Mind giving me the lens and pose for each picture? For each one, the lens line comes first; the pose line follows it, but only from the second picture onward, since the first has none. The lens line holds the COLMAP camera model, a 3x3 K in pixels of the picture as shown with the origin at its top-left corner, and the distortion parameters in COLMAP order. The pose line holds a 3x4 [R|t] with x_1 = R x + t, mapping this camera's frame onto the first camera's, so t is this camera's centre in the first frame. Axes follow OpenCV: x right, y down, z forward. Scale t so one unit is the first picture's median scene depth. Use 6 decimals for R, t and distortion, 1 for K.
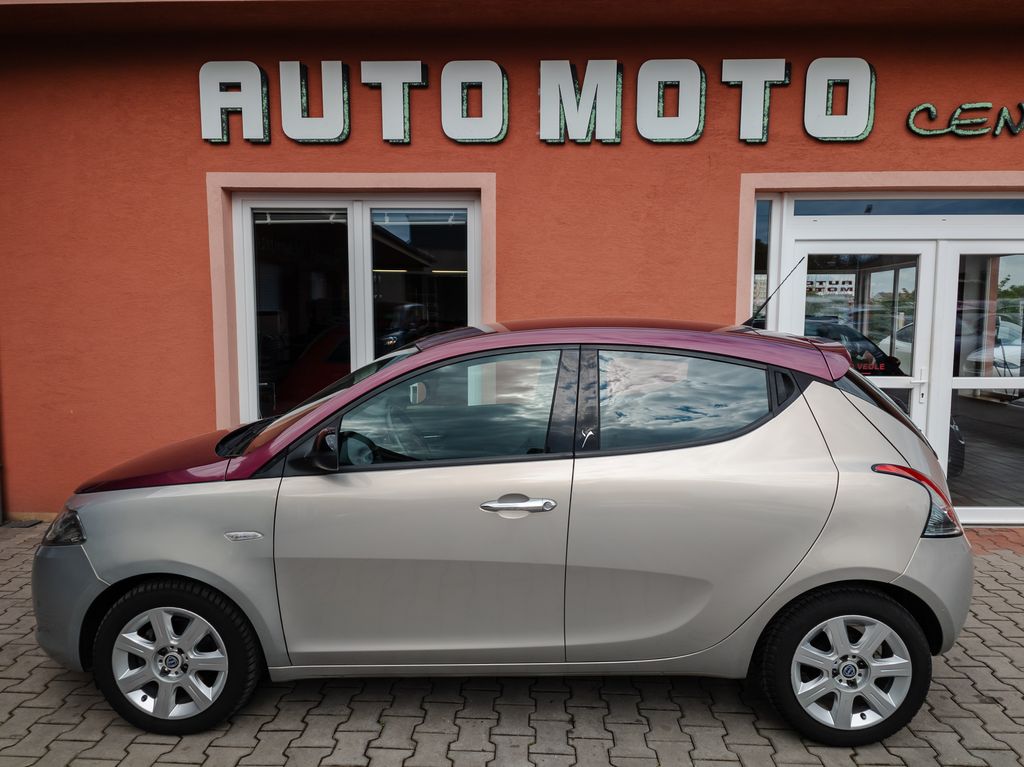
lens RADIAL K [[706.8, 0, 512.0], [0, 706.8, 383.5], [0, 0, 1]] dist [0.056114, -0.062760]
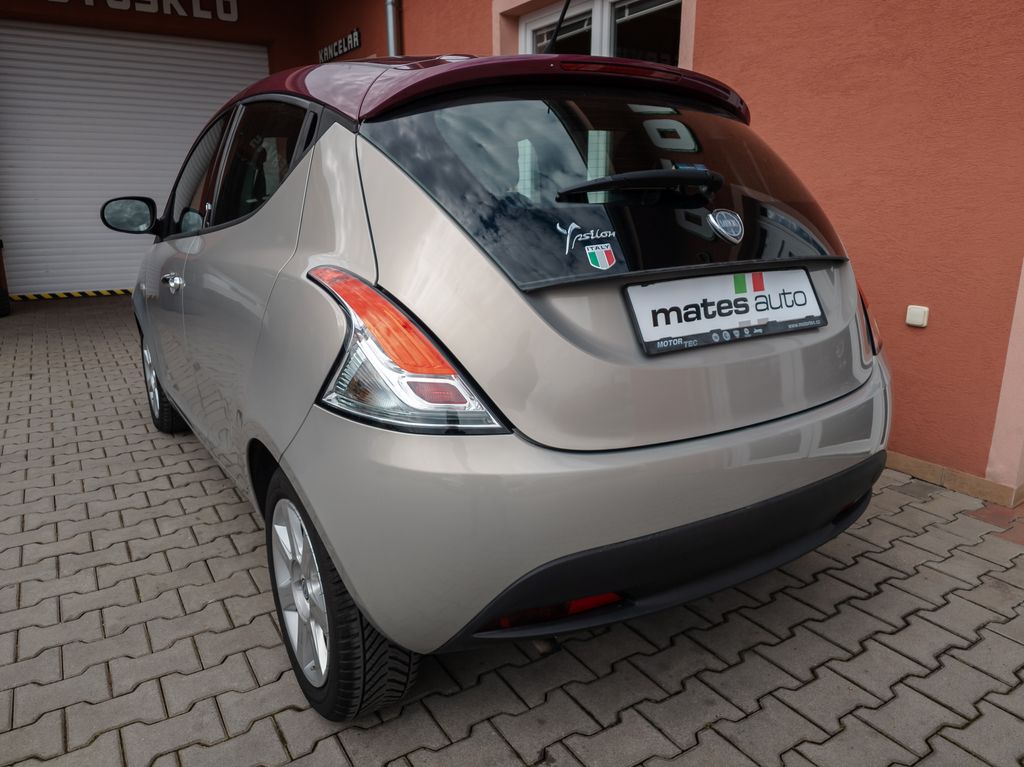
lens RADIAL K [[706.8, 0, 512.0], [0, 706.8, 383.5], [0, 0, 1]] dist [0.056114, -0.062760]
pose [[0.565367, 0.202200, -0.799672, 0.545819], [-0.071744, 0.977869, 0.196534, 0.042705], [0.821713, -0.053742, 0.567362, 0.416466]]
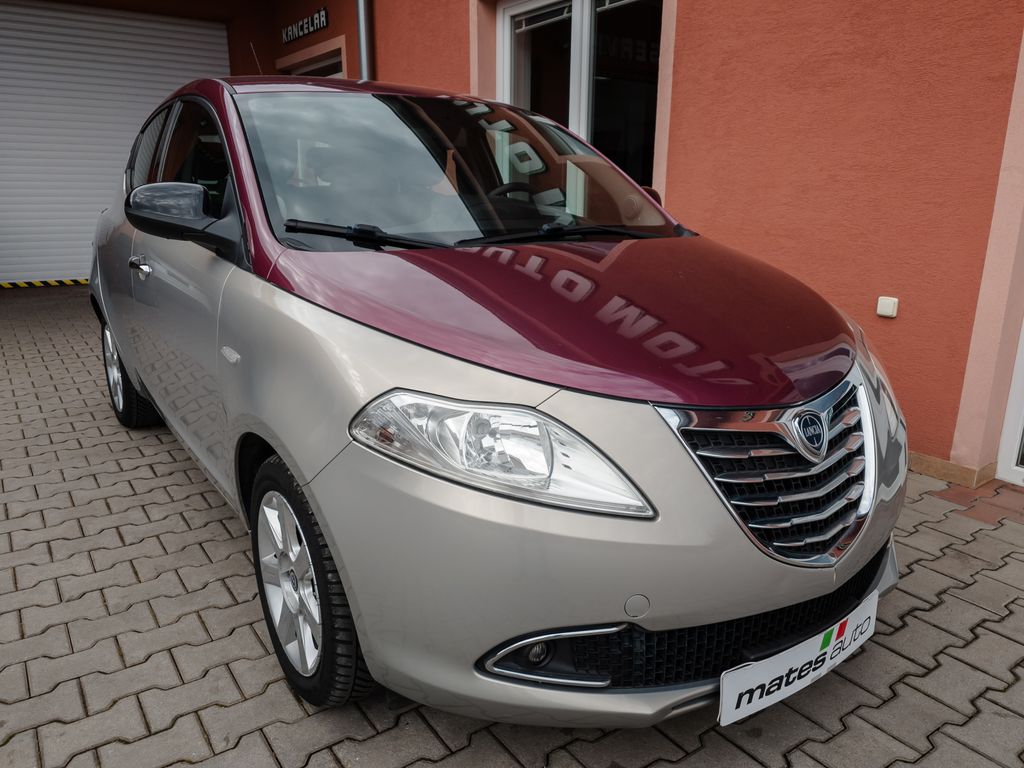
lens RADIAL K [[740.0, 0, 517.9], [0, 740.0, 395.0], [0, 0, 1]] dist [0.066769, -0.074724]
pose [[0.606607, 0.213758, -0.765725, 0.568227], [-0.081255, 0.974801, 0.207753, 0.046278], [0.790838, -0.063805, 0.608690, 0.380757]]
